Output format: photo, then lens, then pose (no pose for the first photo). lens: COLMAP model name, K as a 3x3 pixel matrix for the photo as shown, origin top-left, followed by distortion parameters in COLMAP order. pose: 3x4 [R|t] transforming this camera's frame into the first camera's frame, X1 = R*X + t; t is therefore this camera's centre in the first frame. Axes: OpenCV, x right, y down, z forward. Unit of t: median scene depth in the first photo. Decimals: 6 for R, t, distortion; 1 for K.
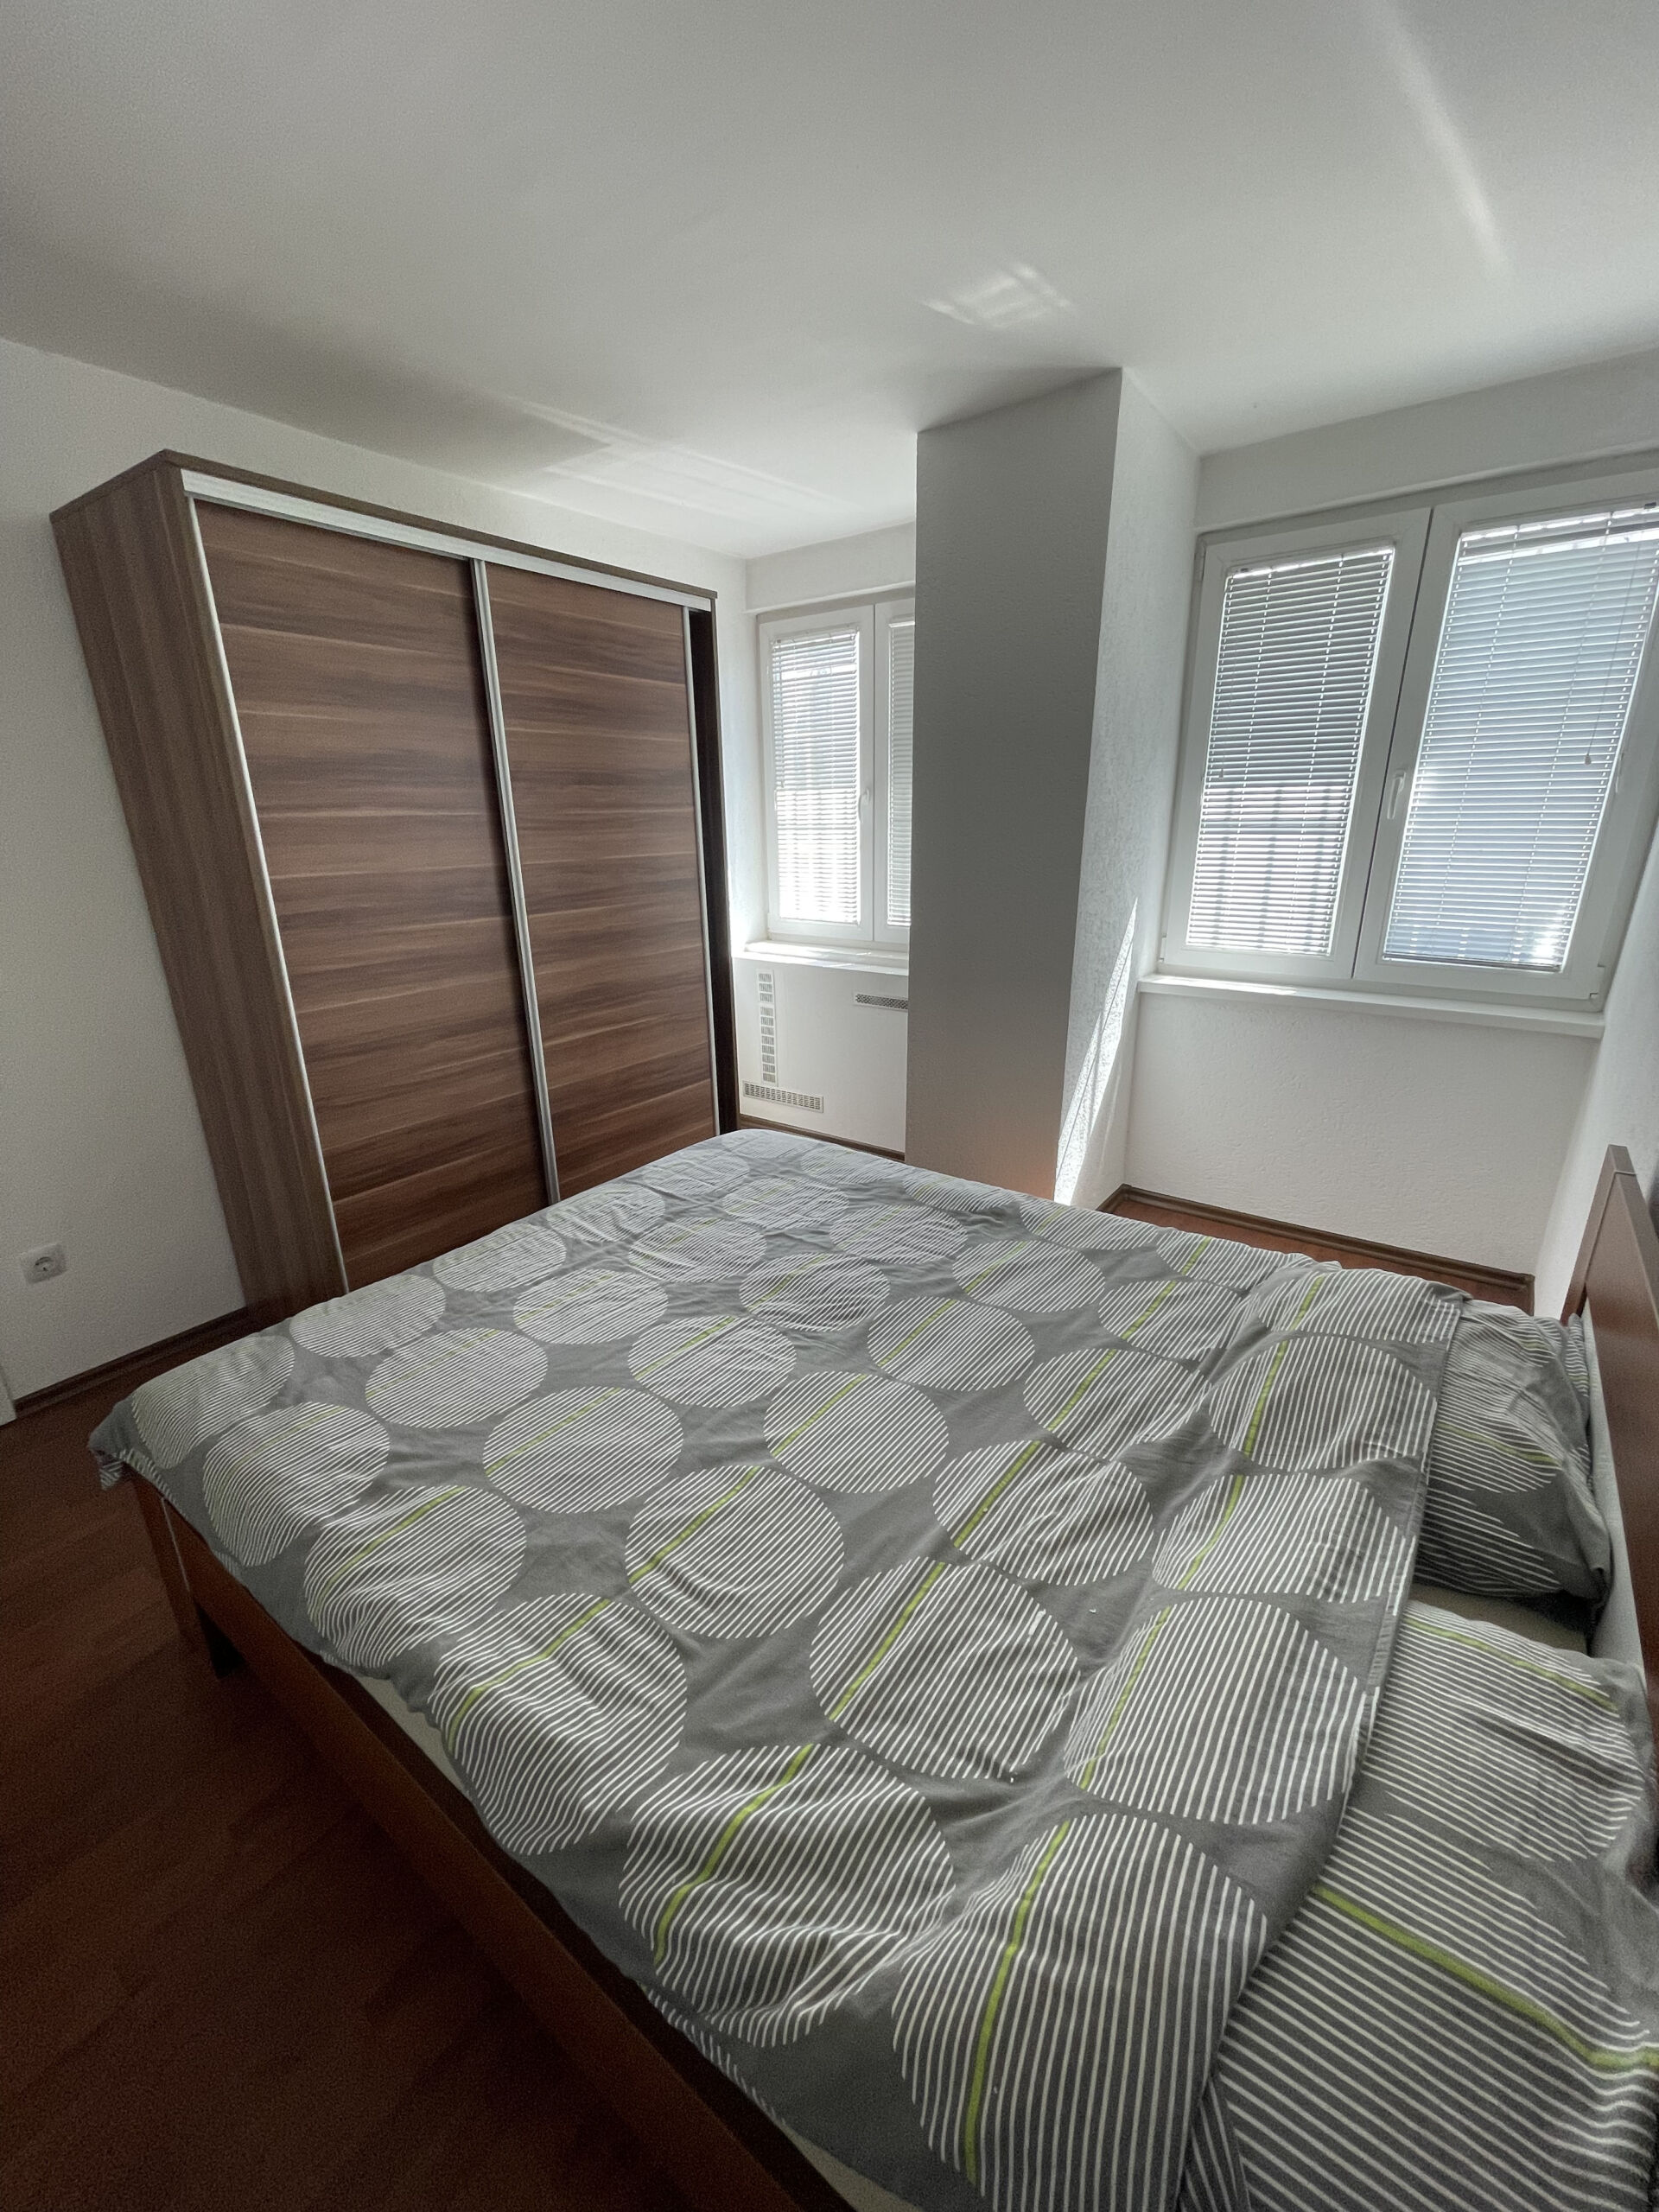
lens RADIAL K [[890.1, 0, 831.2], [0, 890.1, 1102.9], [0, 0, 1]] dist [-0.015777, 0.012227]
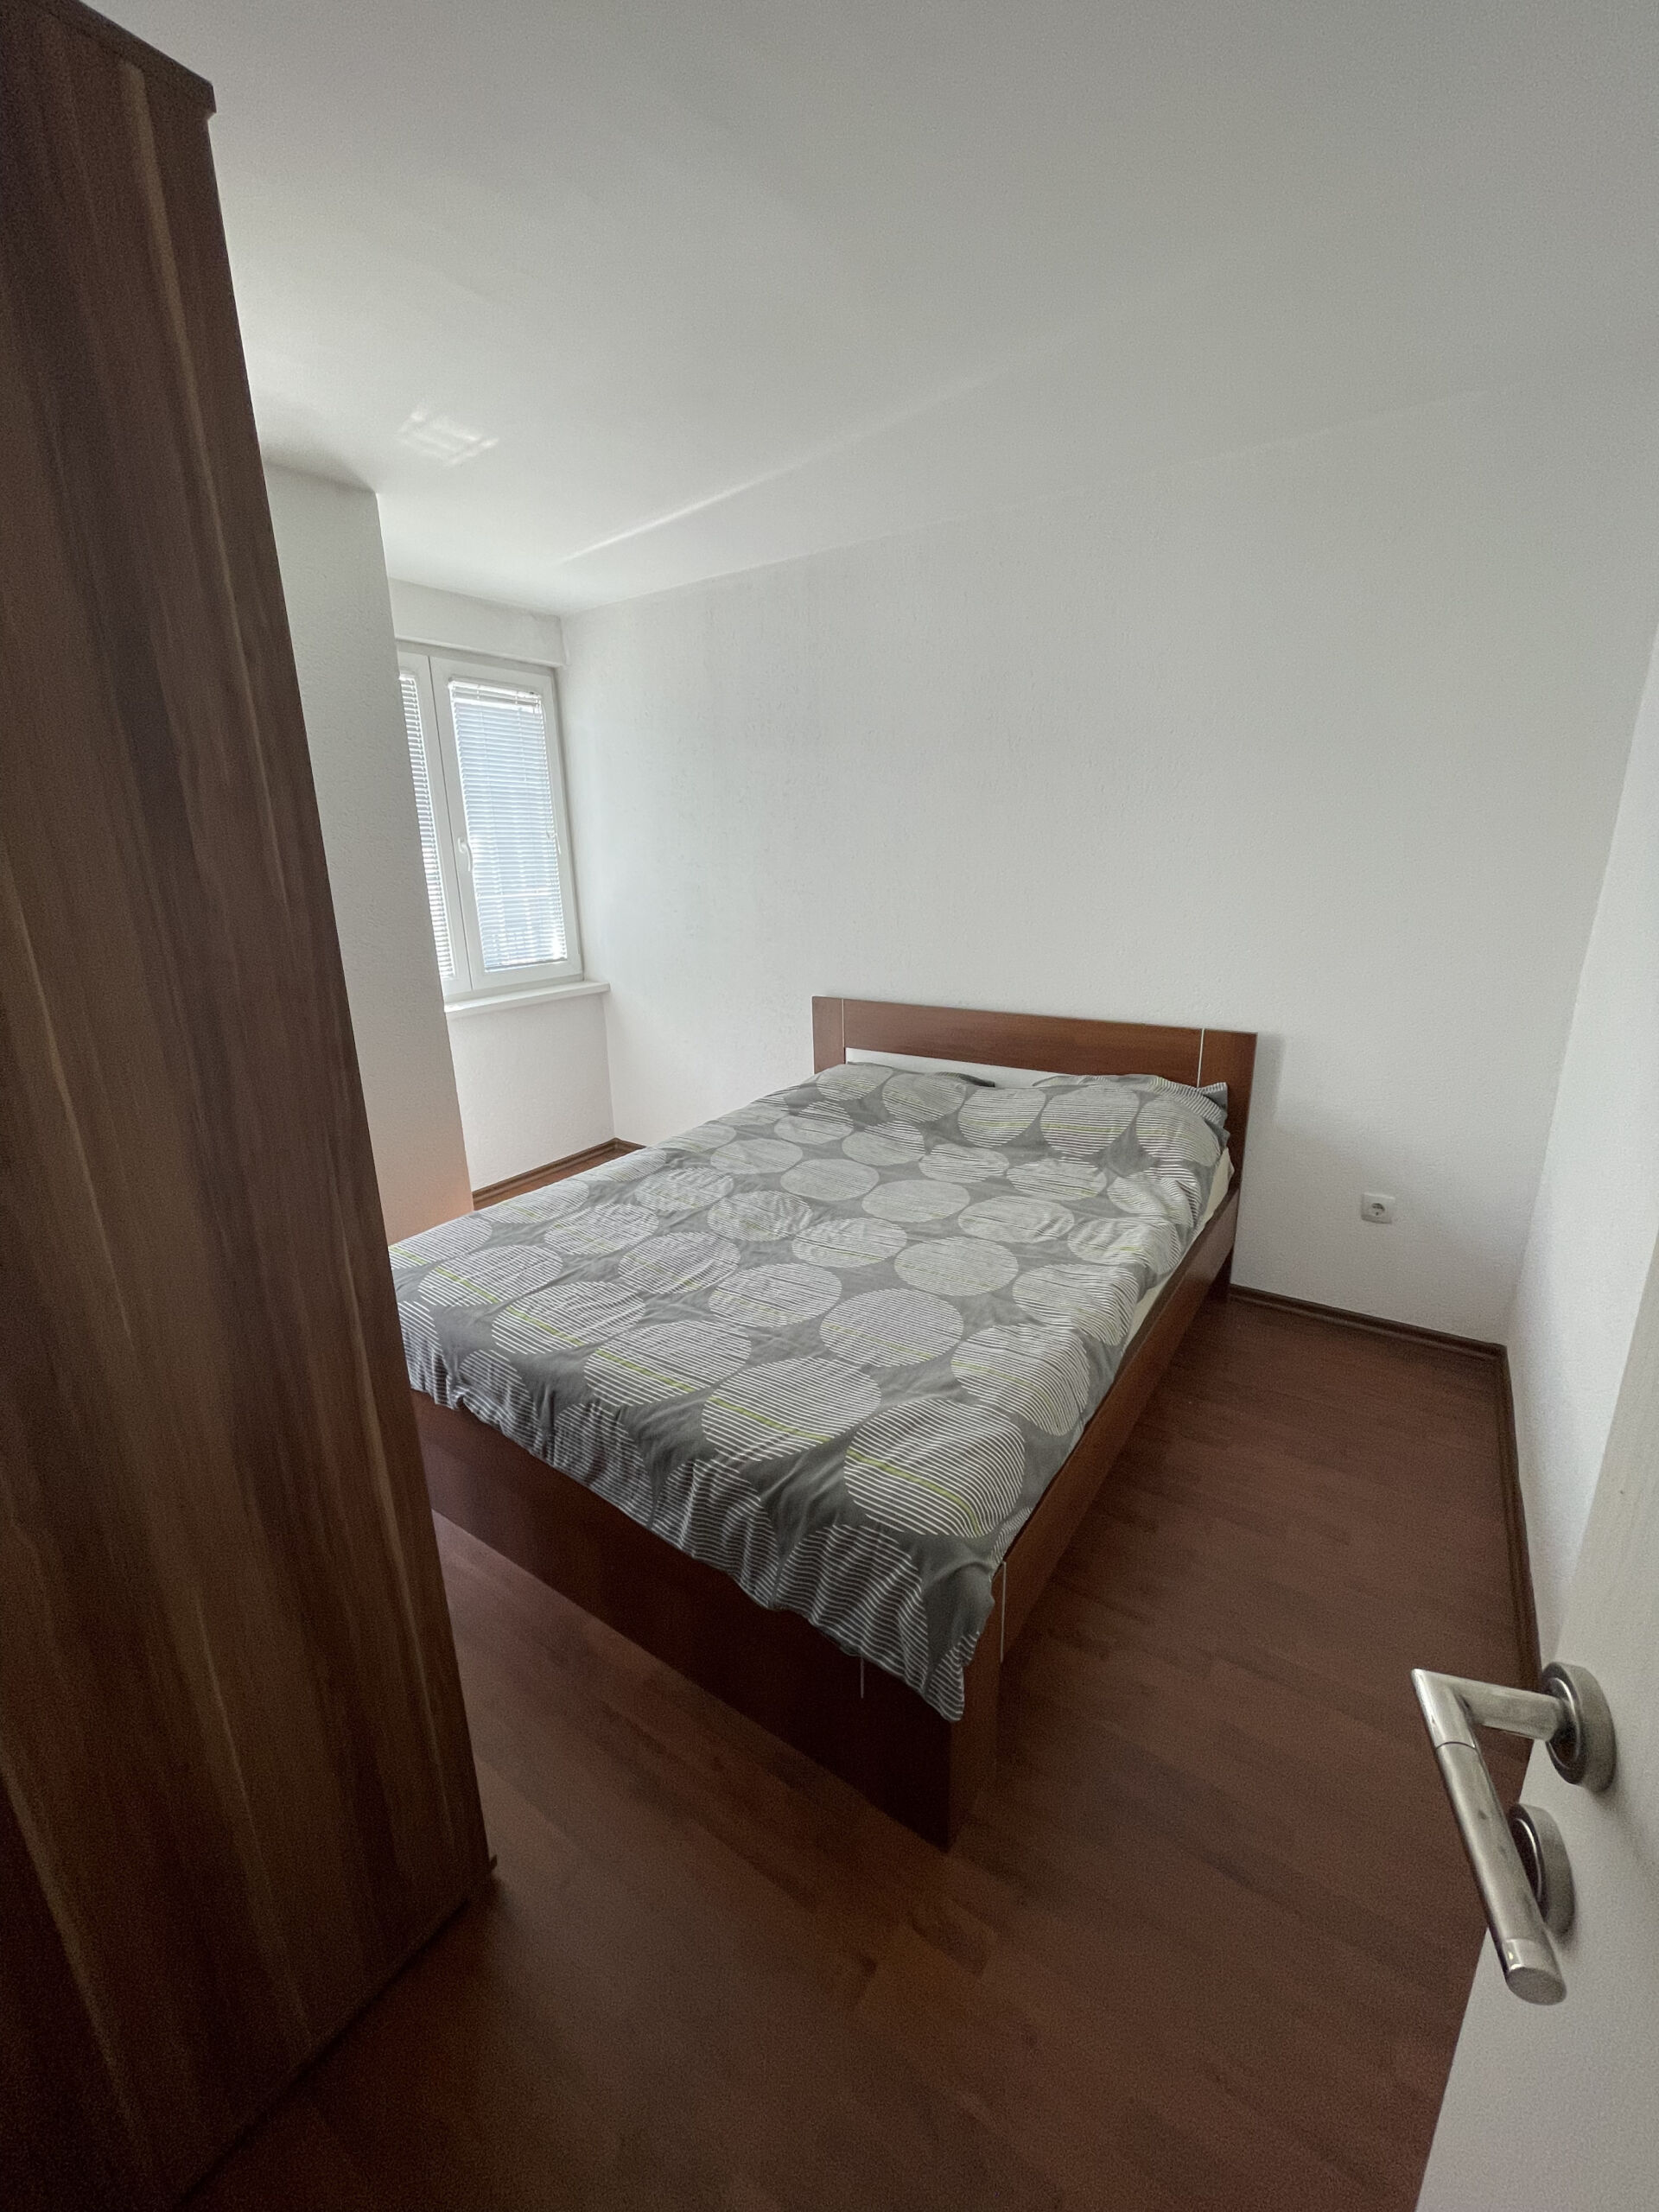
lens RADIAL K [[890.1, 0, 831.2], [0, 890.1, 1102.9], [0, 0, 1]] dist [-0.015777, 0.012227]
pose [[-0.031800, -0.259825, 0.965132, -1.191971], [0.343876, 0.903826, 0.254651, -0.225397], [-0.938476, 0.339984, 0.060605, 0.742911]]
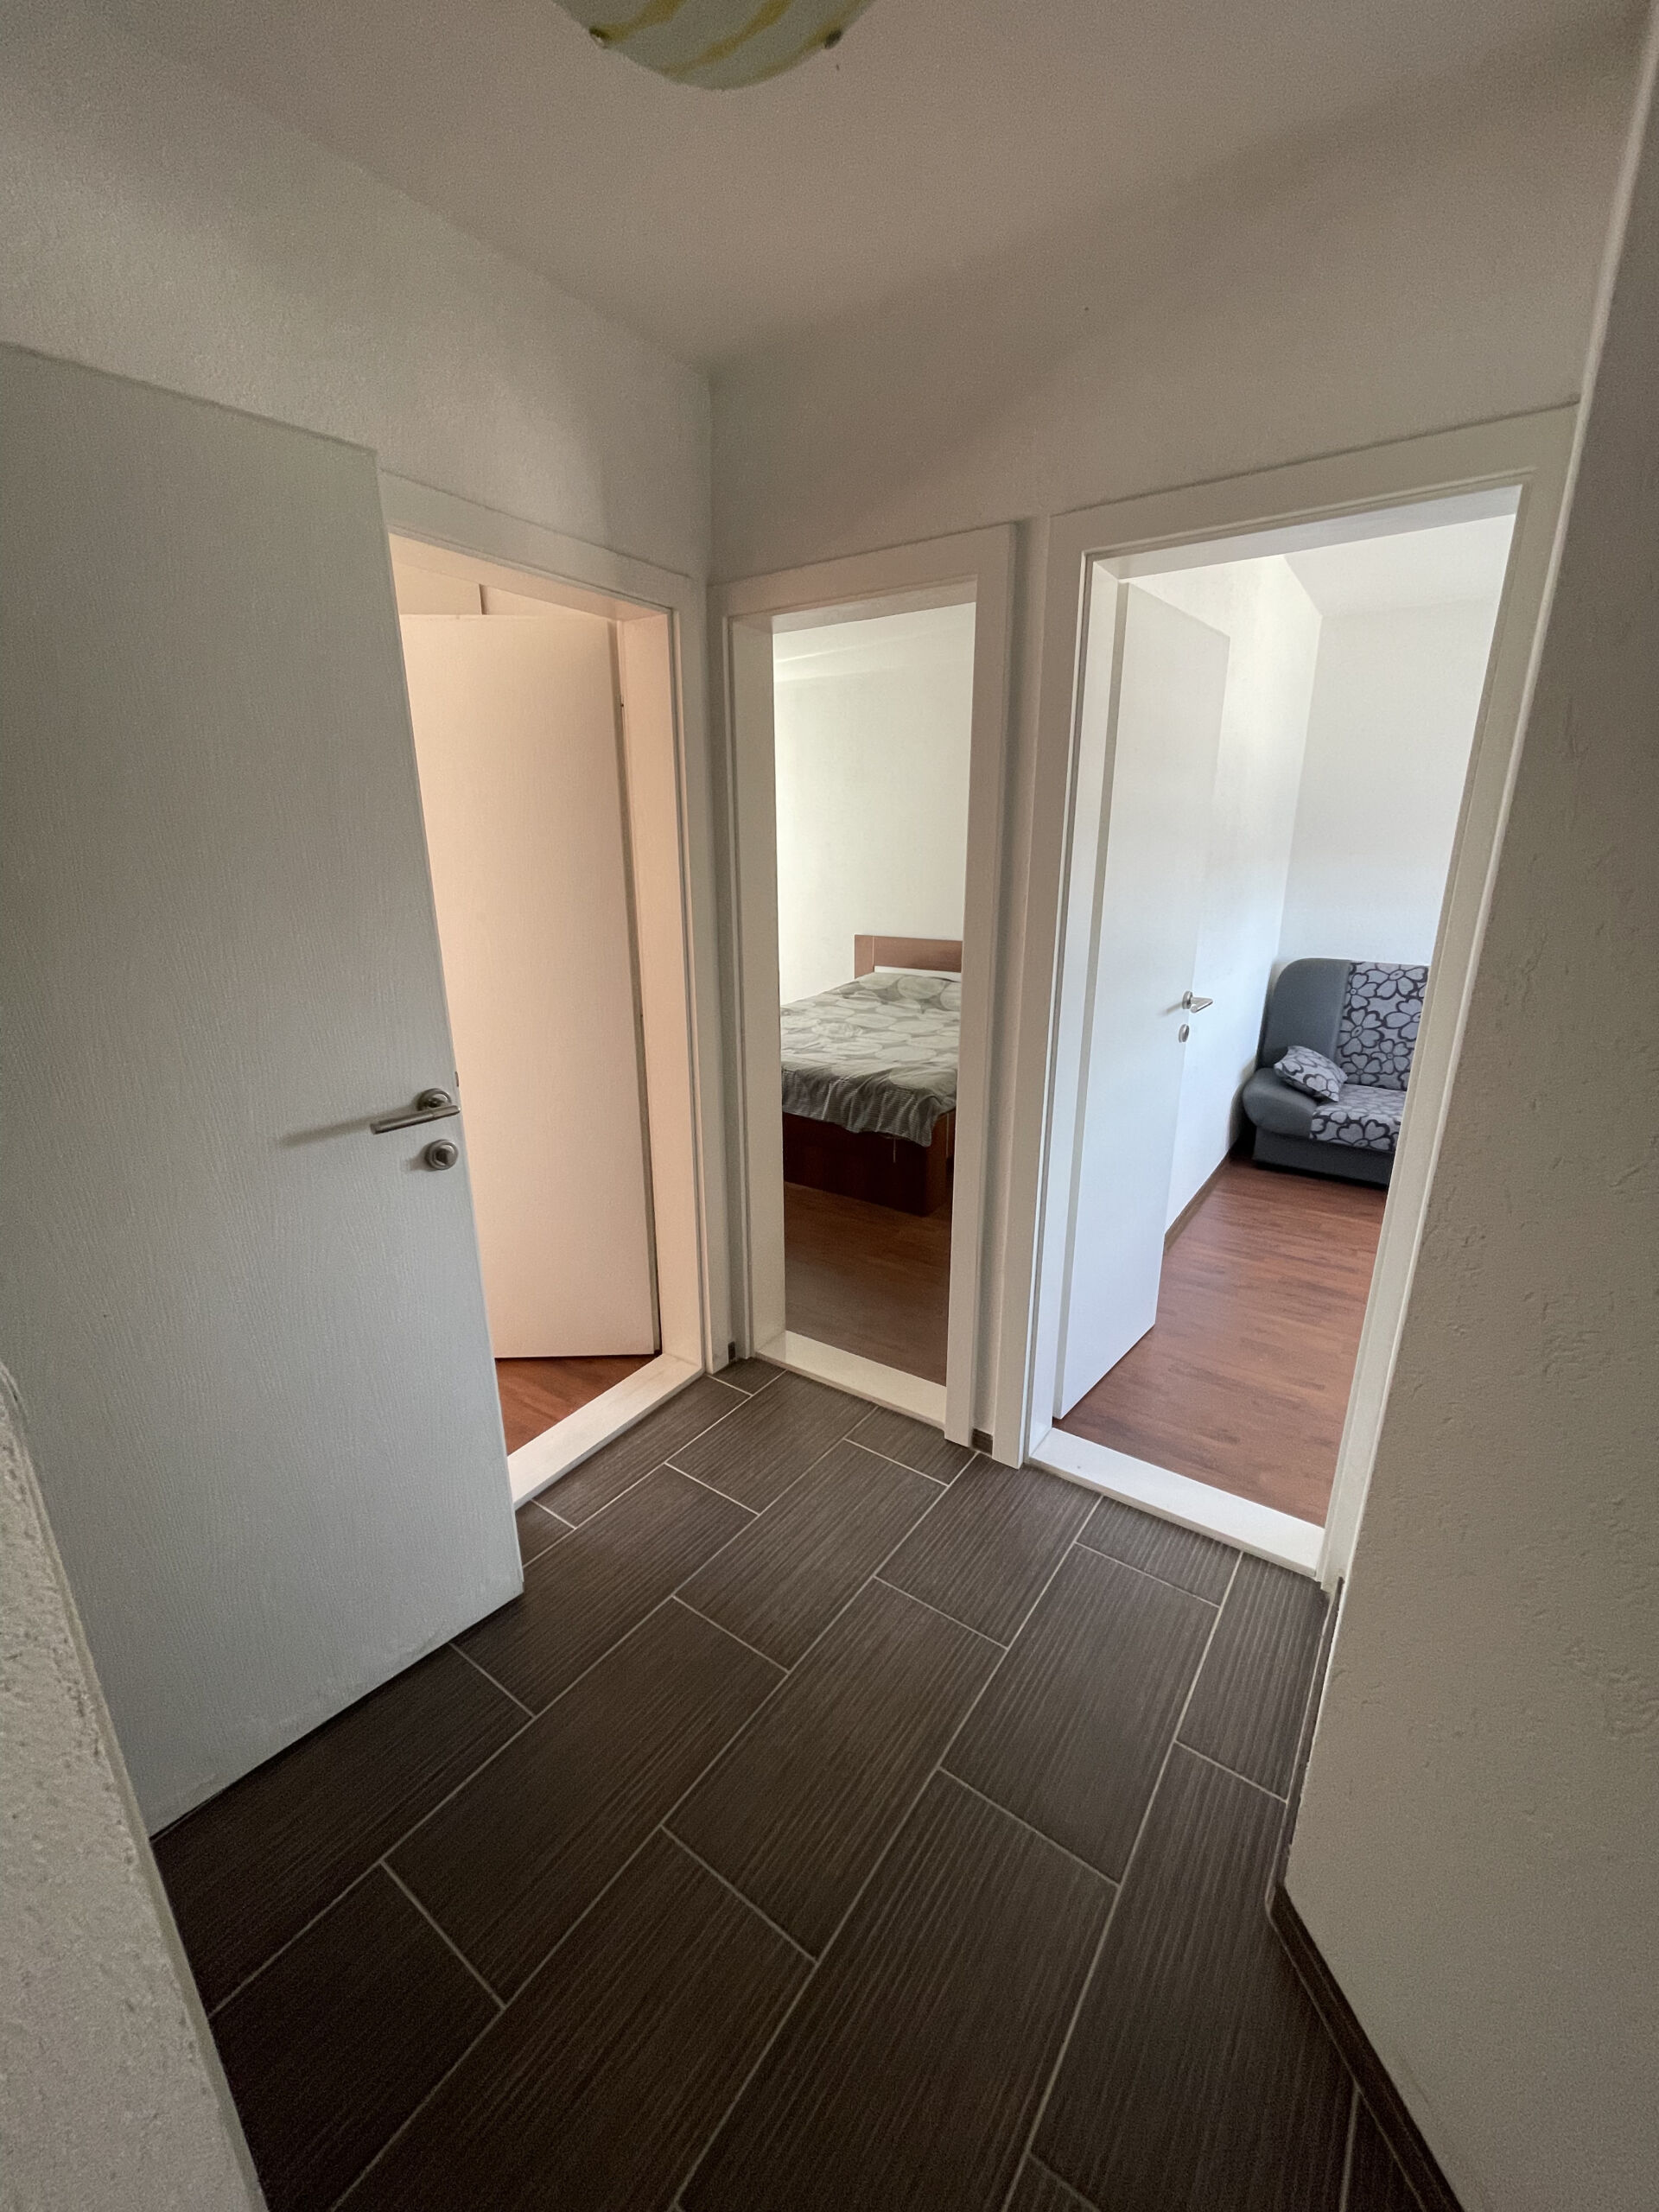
lens RADIAL K [[890.1, 0, 831.2], [0, 890.1, 1102.9], [0, 0, 1]] dist [-0.015777, 0.012227]
pose [[-0.029415, -0.268906, 0.962717, -2.451165], [0.323339, 0.908792, 0.263723, -0.272588], [-0.945826, 0.319041, 0.060216, 0.897208]]
